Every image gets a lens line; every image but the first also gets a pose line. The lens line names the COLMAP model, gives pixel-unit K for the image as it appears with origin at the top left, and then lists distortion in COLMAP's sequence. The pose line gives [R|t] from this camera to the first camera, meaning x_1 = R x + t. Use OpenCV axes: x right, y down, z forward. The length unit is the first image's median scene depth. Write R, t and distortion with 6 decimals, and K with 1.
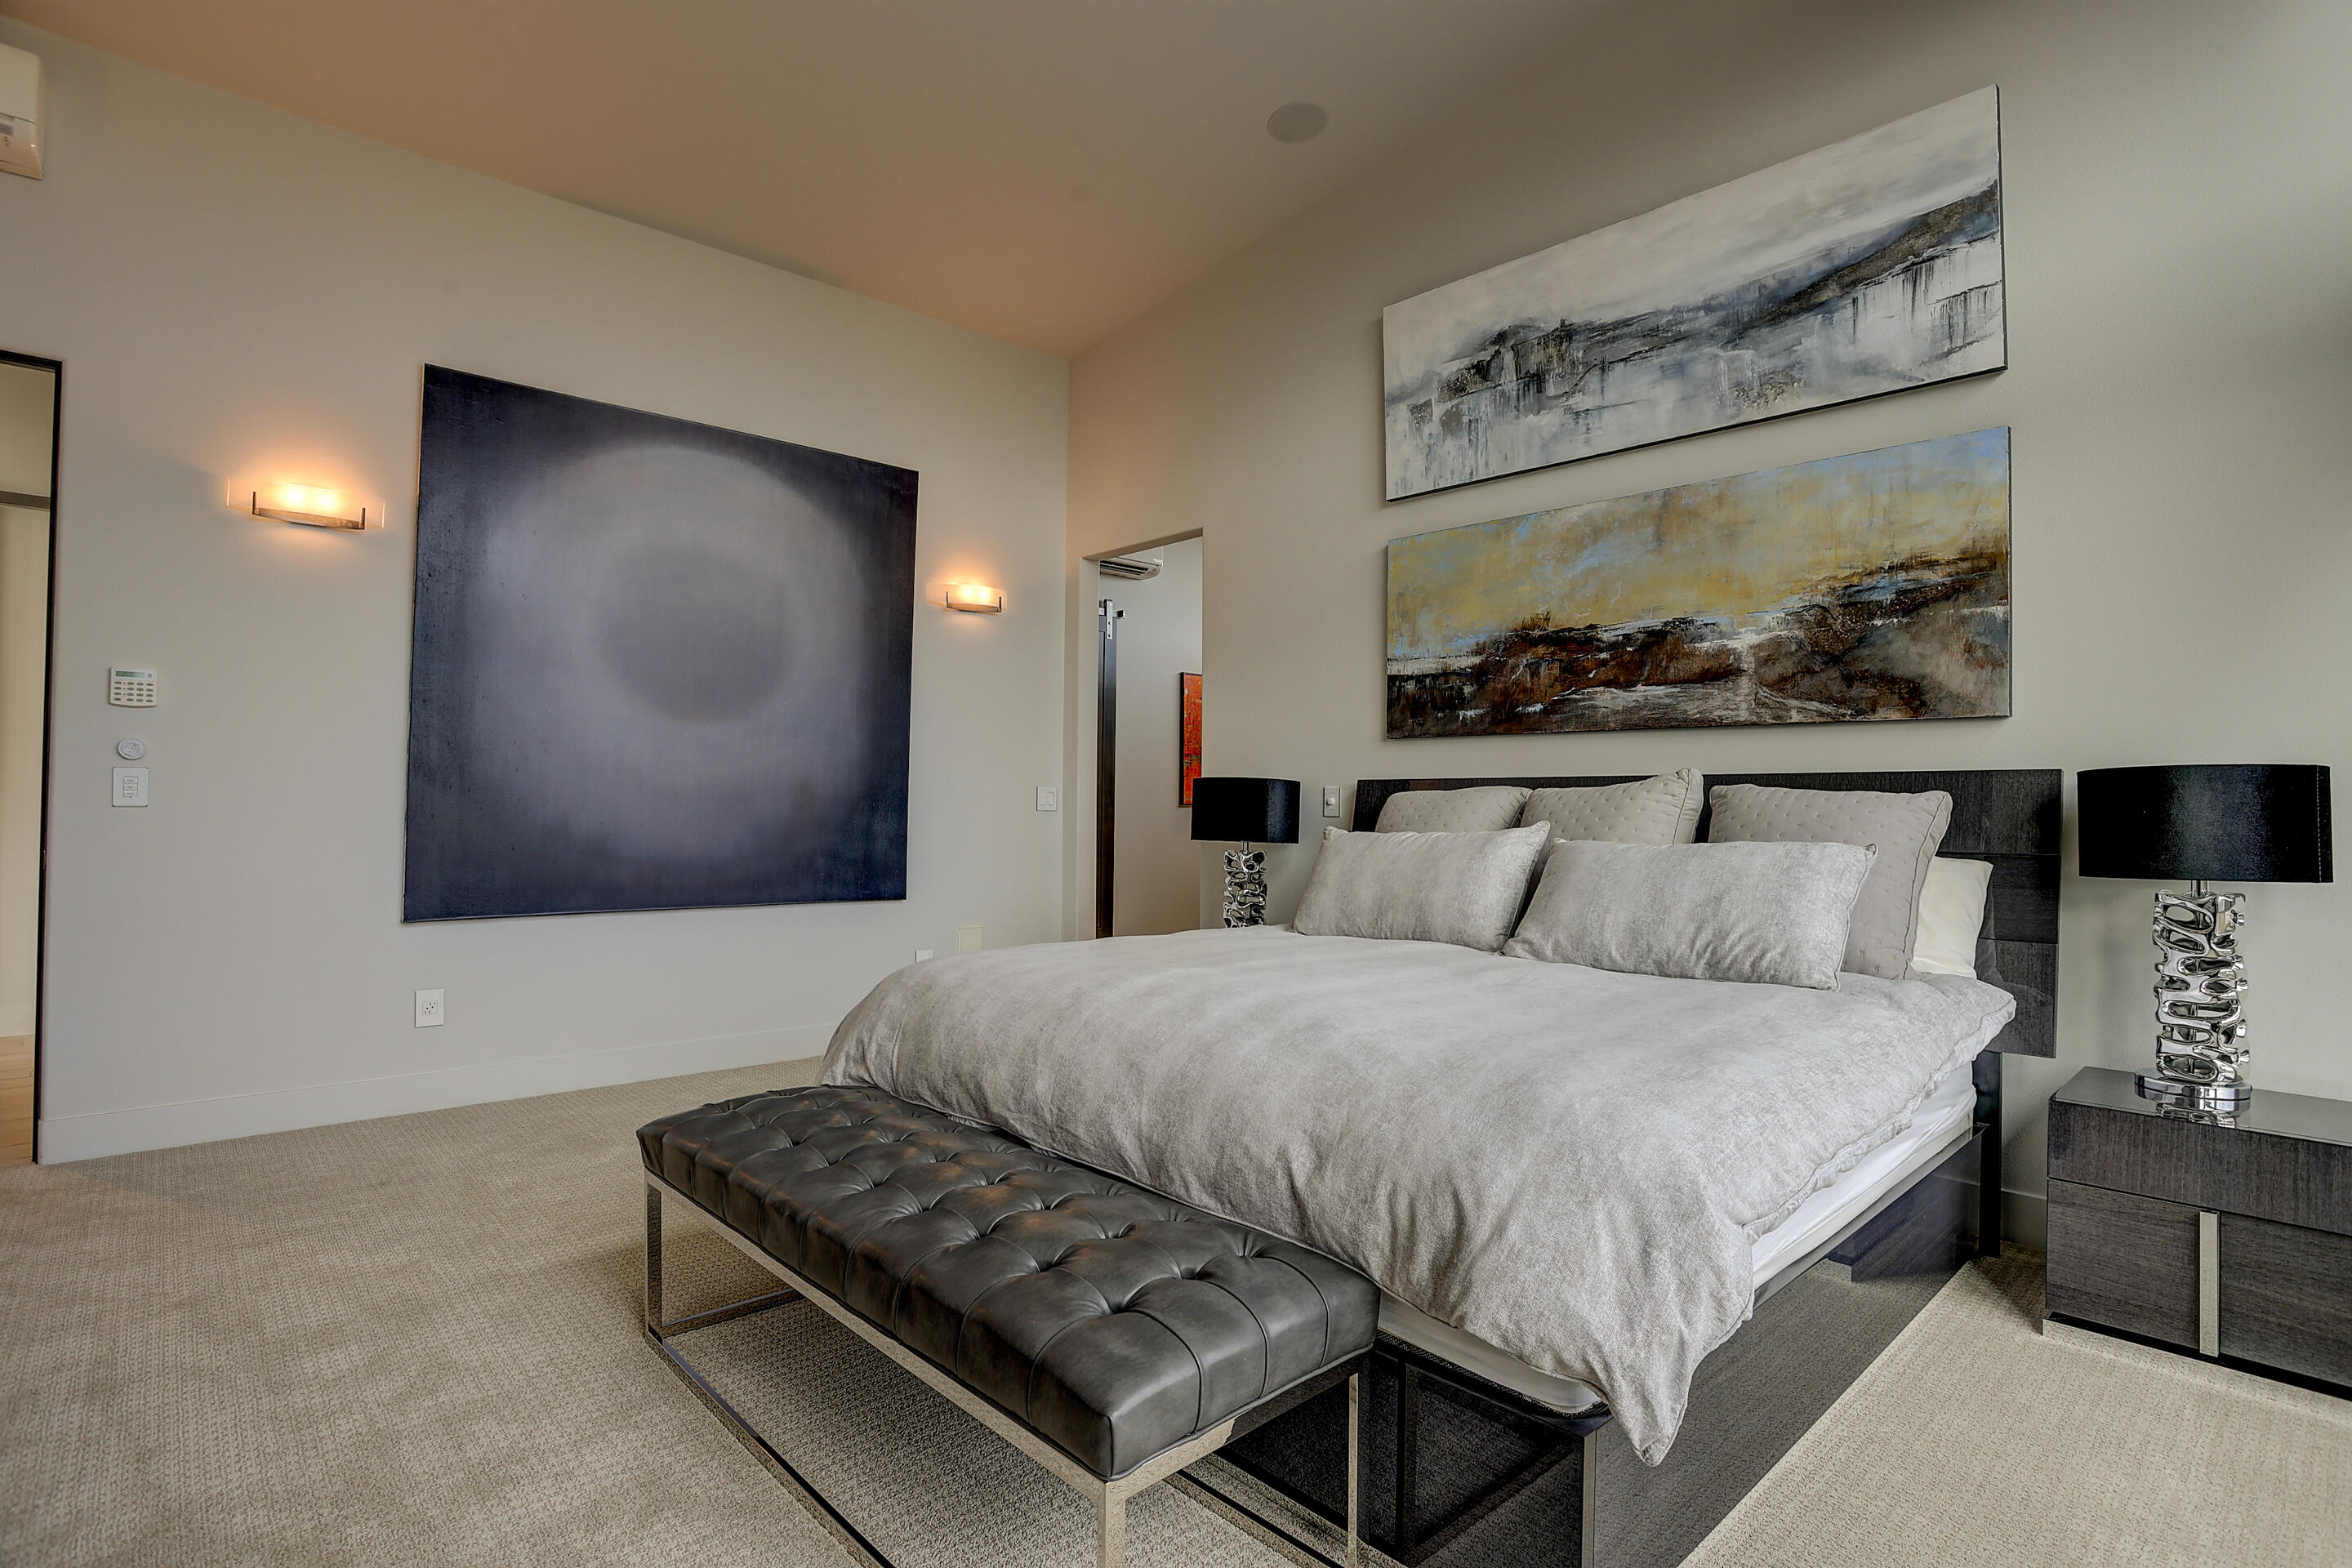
lens RADIAL K [[1138.7, 0, 1184.9], [0, 1138.7, 778.0], [0, 0, 1]] dist [-0.013299, 0.003681]
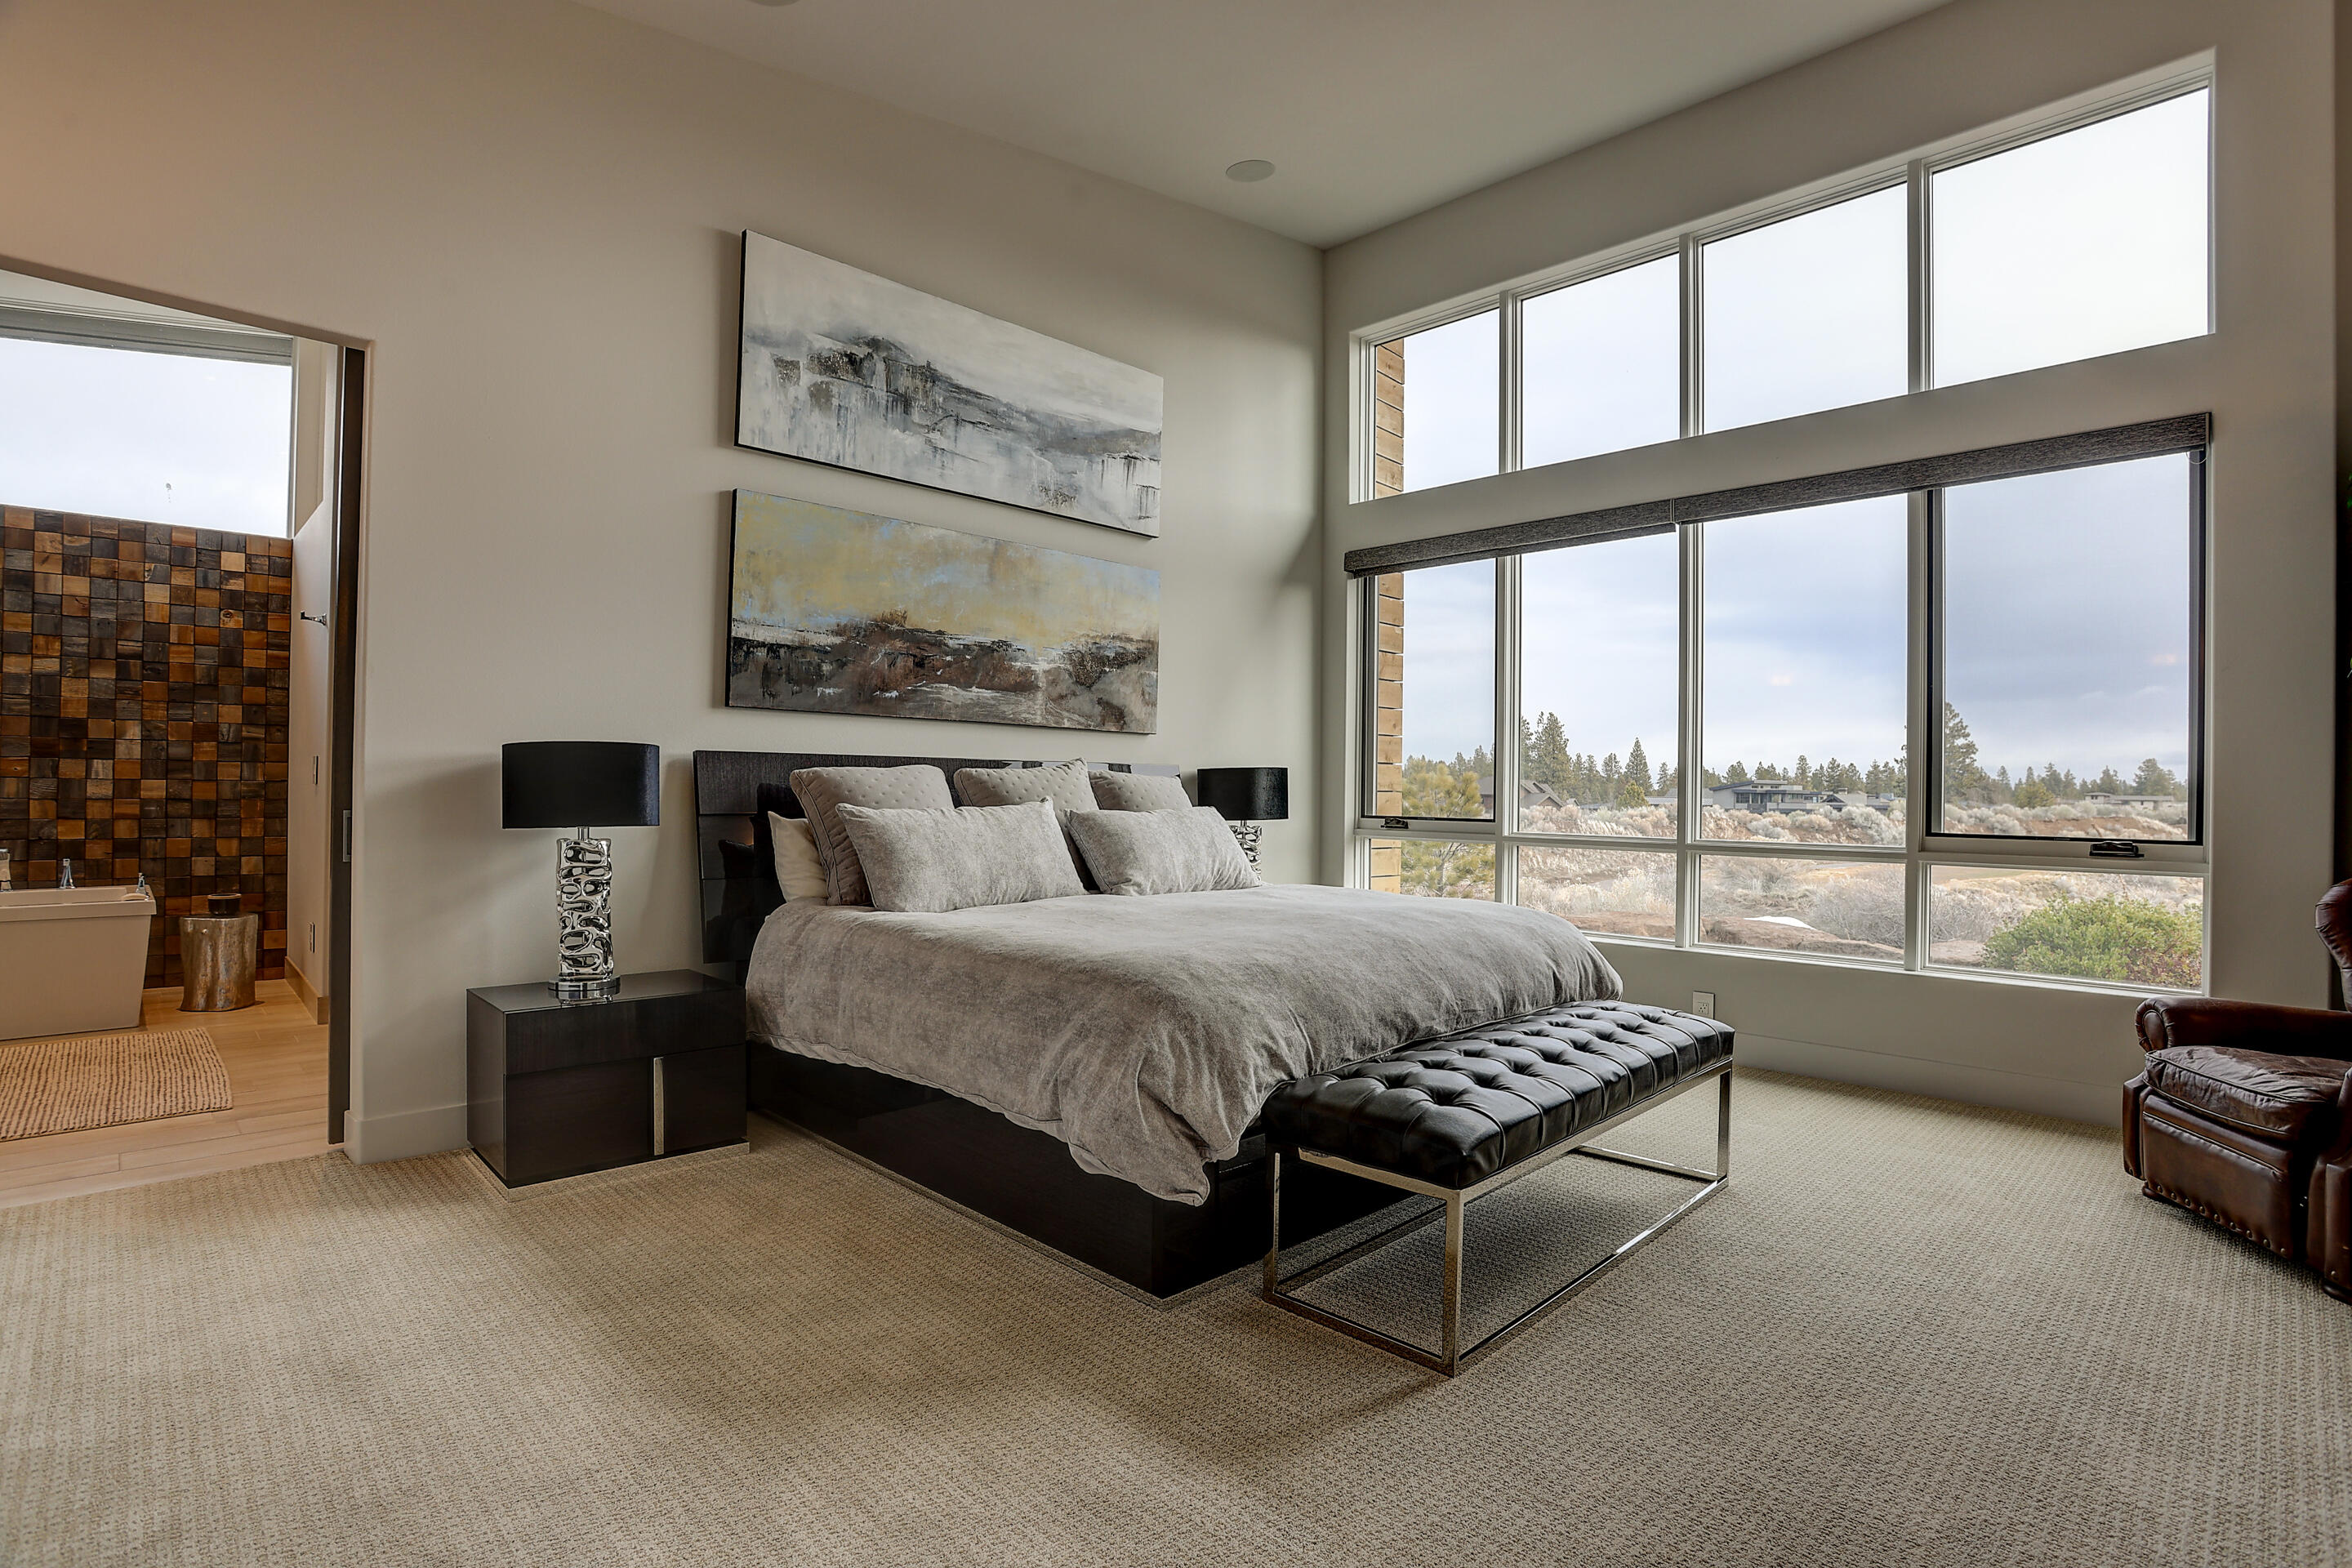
lens RADIAL K [[1186.2, 0, 1190.7], [0, 1186.2, 777.5], [0, 0, 1]] dist [-0.028418, 0.021128]
pose [[-0.008611, 0.000416, 0.999963, -0.889138], [-0.036564, 0.999331, -0.000731, 0.010531], [-0.999294, -0.036569, -0.008590, 0.743164]]
